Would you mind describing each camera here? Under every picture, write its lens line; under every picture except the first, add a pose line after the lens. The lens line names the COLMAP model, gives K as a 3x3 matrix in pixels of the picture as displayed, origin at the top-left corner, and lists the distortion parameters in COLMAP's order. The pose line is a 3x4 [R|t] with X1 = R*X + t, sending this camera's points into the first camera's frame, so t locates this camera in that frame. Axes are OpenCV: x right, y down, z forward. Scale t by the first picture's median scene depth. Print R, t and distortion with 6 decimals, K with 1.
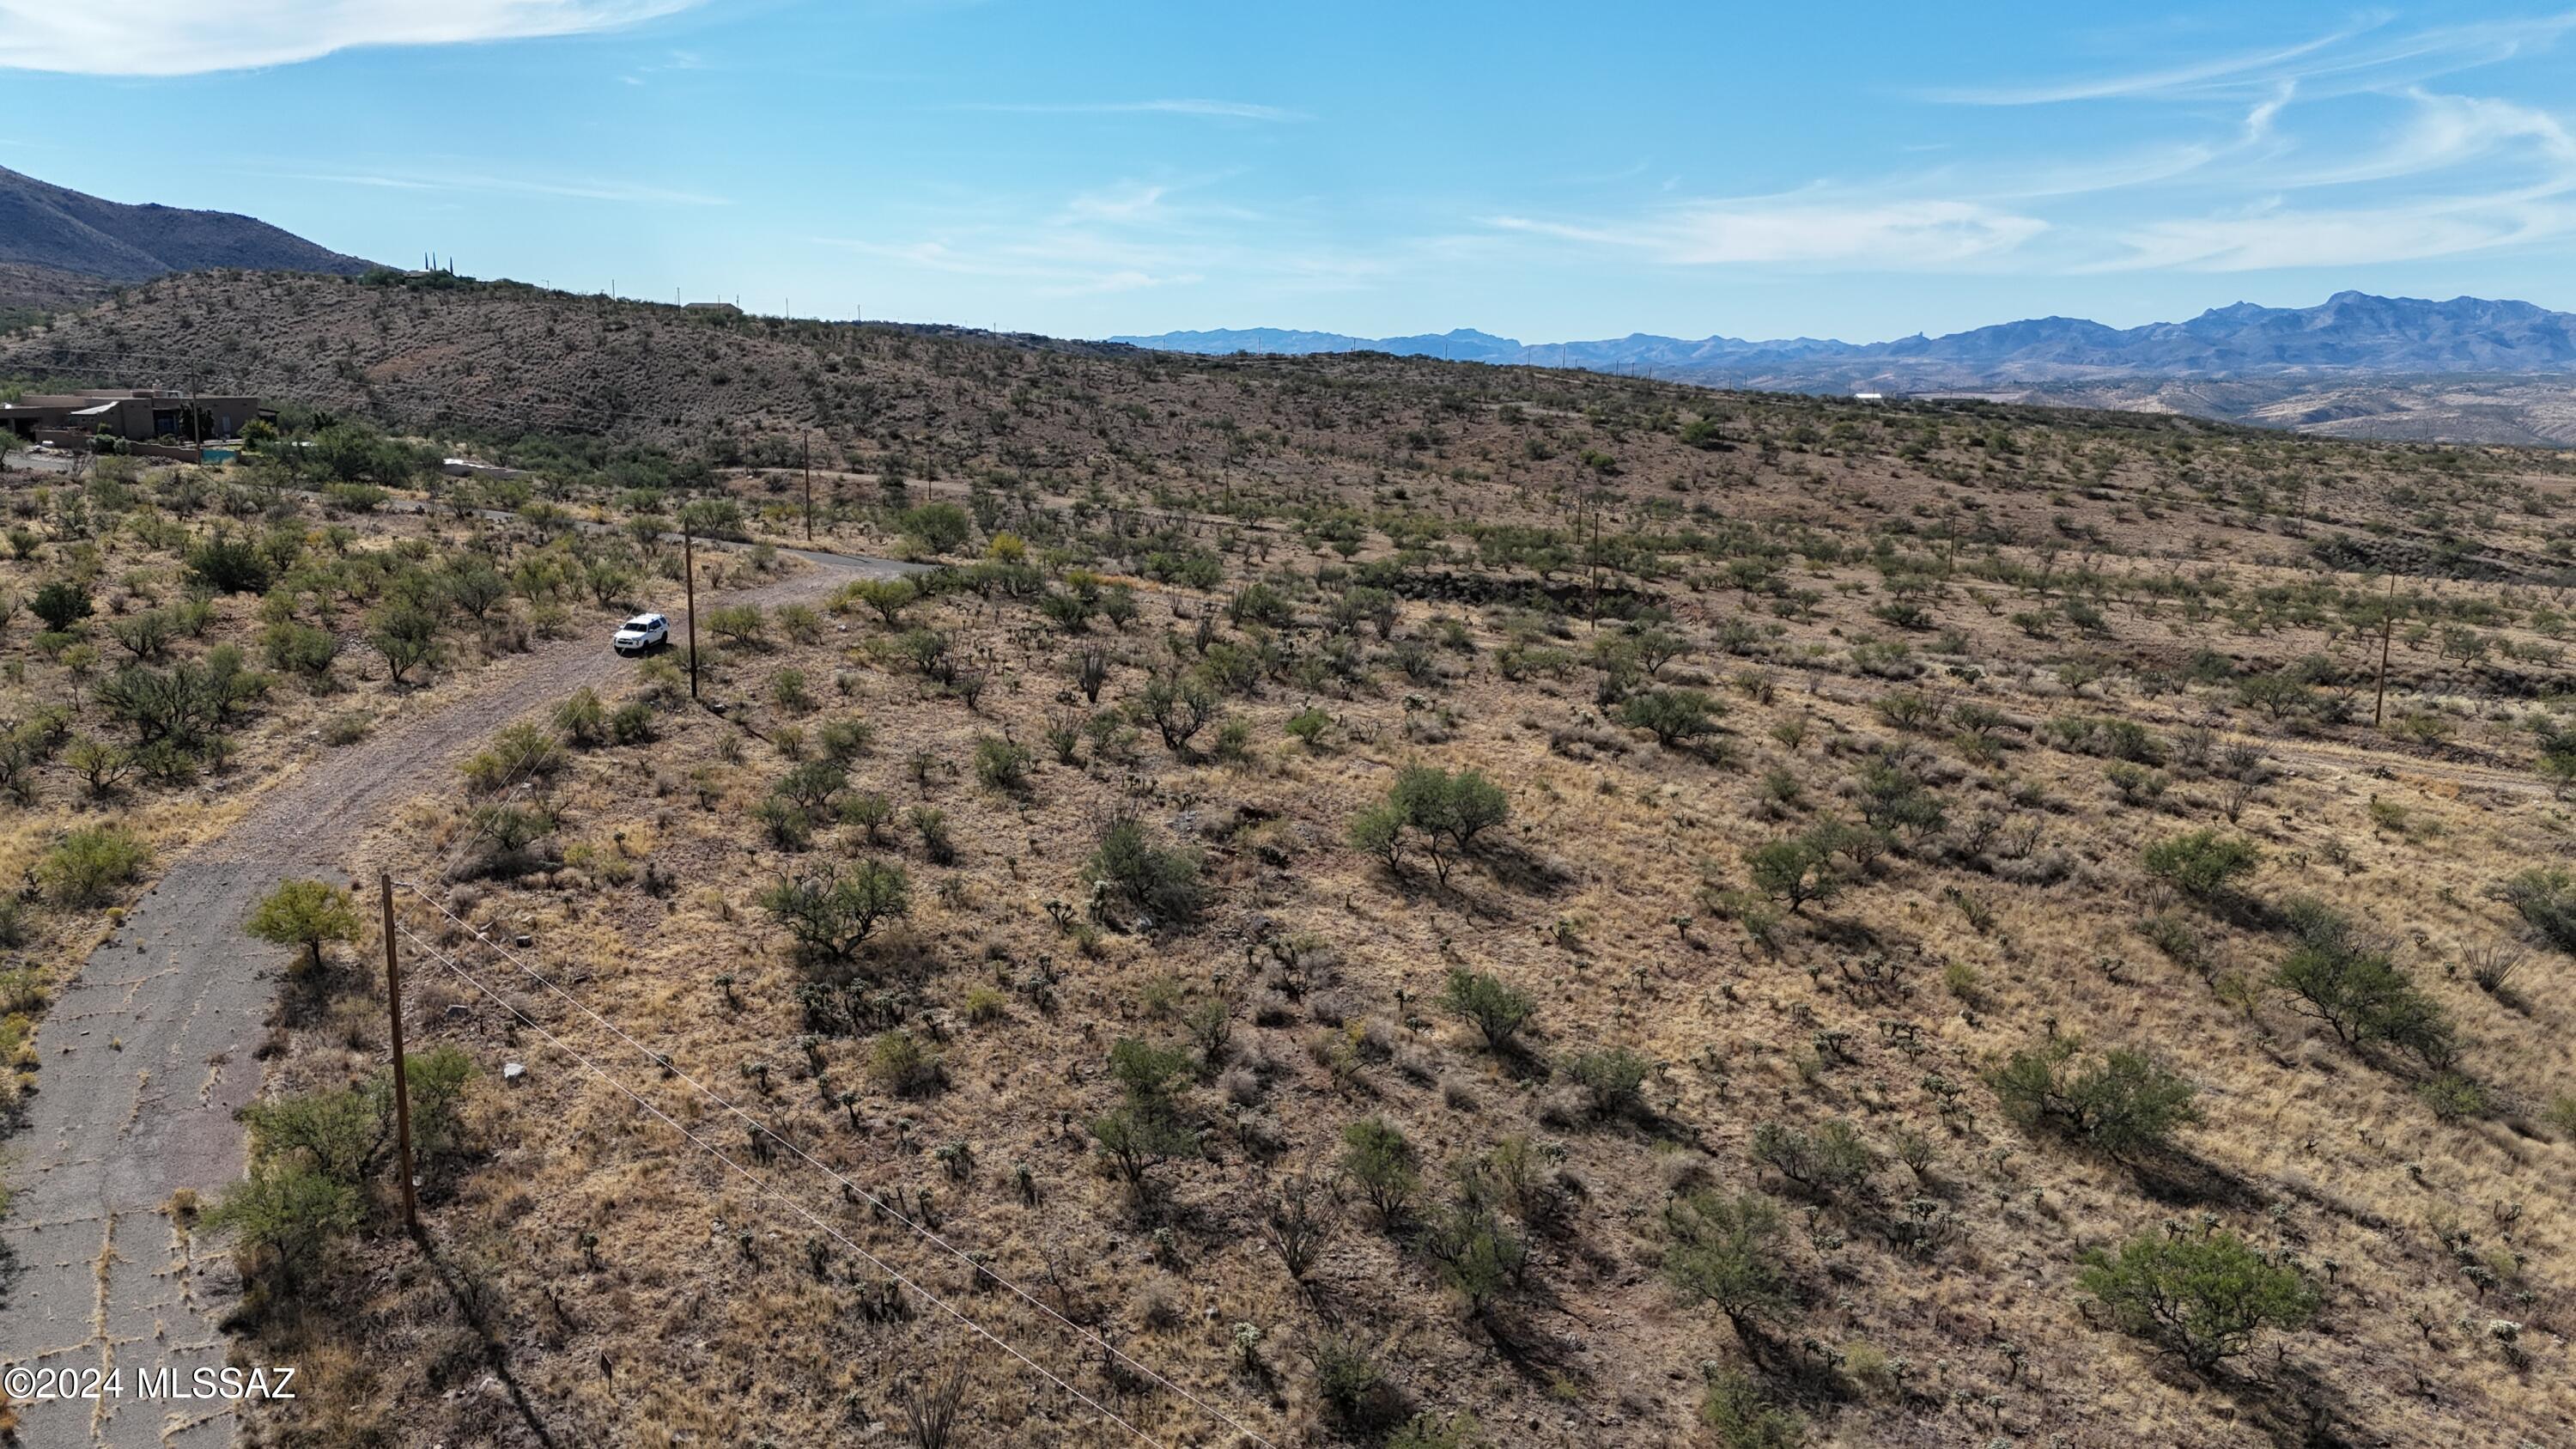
lens RADIAL K [[1880.8, 0, 1278.3], [0, 1880.8, 768.4], [0, 0, 1]] dist [0.069921, -0.065384]
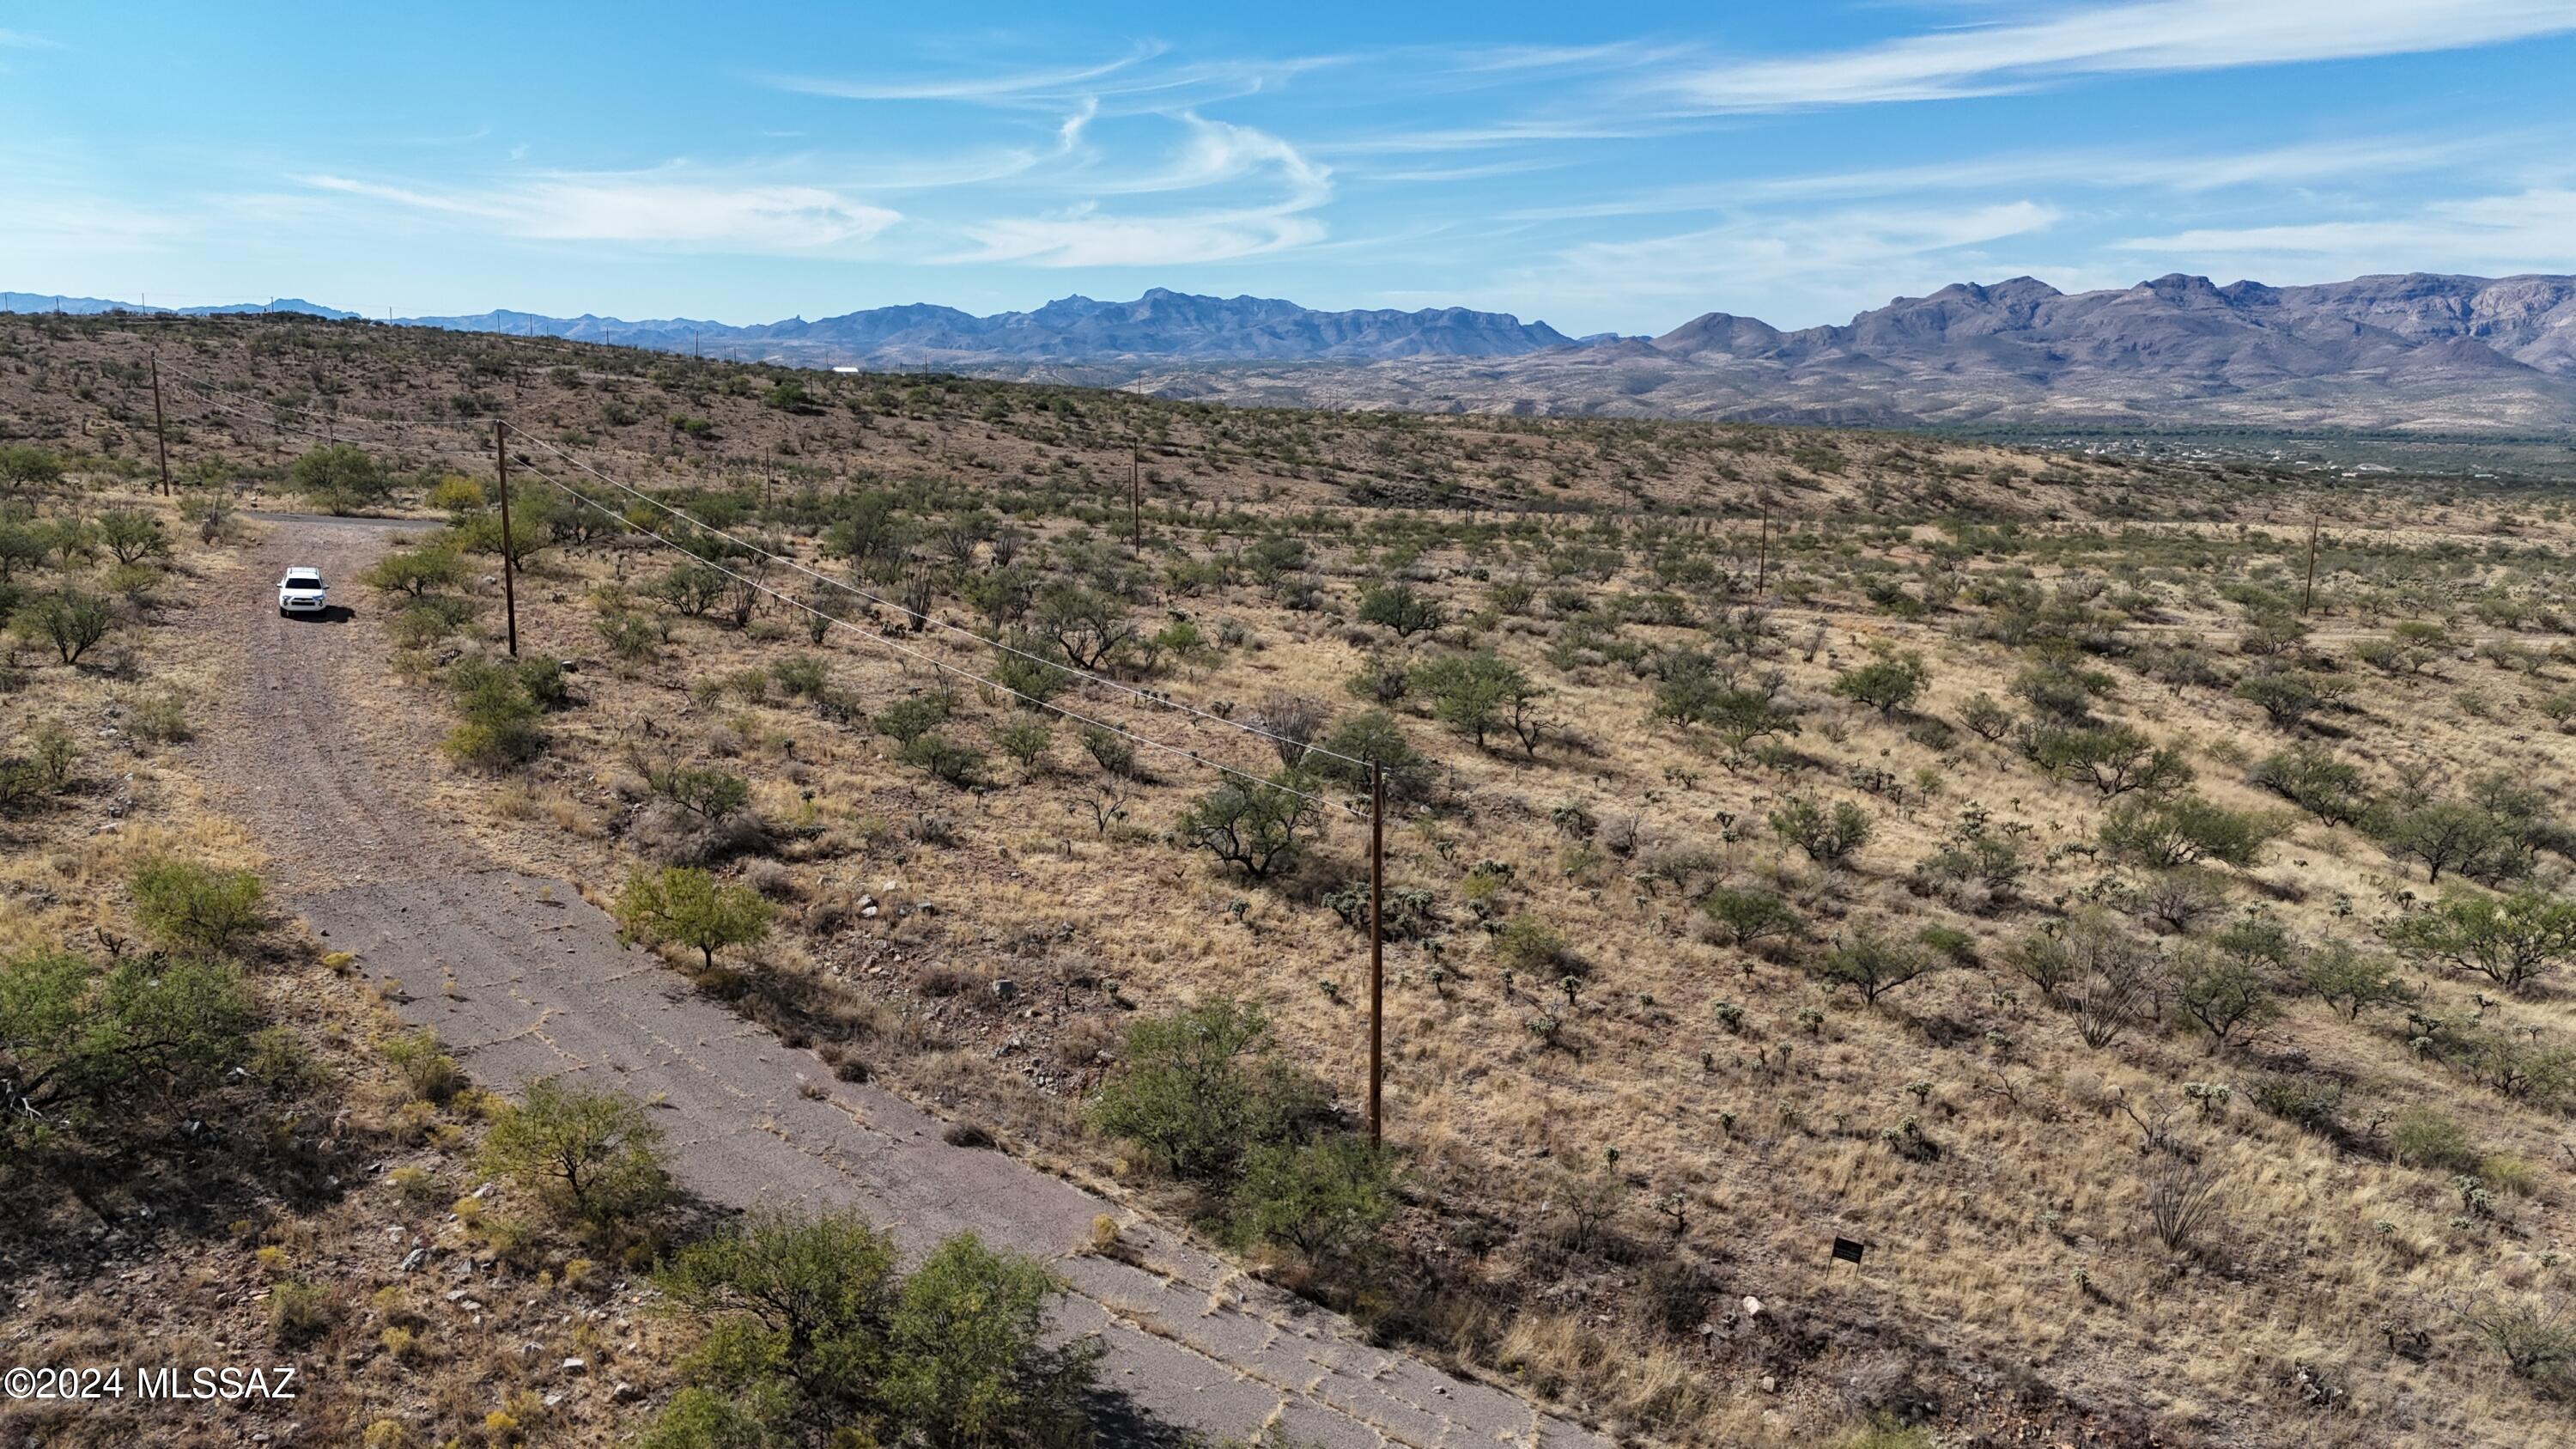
lens RADIAL K [[1880.8, 0, 1278.3], [0, 1880.8, 768.4], [0, 0, 1]] dist [0.069921, -0.065384]
pose [[0.847388, -0.110764, 0.519292, -0.099108], [0.105807, 0.993611, 0.039278, 0.002368], [-0.520325, 0.021661, 0.853694, 0.036441]]
